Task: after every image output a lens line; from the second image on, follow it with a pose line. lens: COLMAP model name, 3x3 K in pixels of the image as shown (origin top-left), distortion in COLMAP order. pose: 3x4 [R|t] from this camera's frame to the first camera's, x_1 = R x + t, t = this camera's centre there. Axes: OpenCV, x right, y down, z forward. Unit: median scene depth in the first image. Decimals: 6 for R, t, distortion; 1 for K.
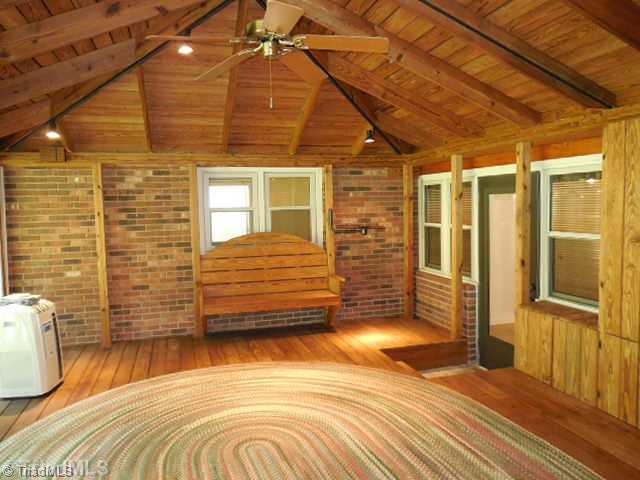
lens RADIAL K [[476.5, 0, 320.4], [0, 476.5, 239.2], [0, 0, 1]] dist [-0.020960, -0.000142]
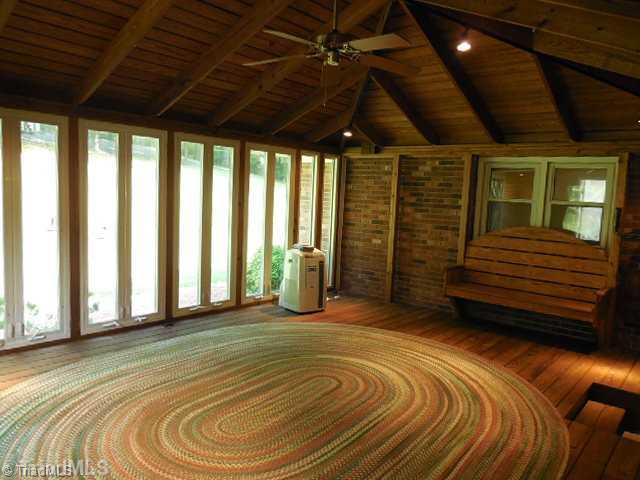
lens RADIAL K [[476.5, 0, 319.7], [0, 476.5, 239.4], [0, 0, 1]] dist [-0.020960, -0.000142]
pose [[0.550552, 0.129988, -0.824619, 0.465005], [-0.117817, 0.990014, 0.077400, -0.013985], [0.826445, 0.054542, 0.560369, 0.149018]]
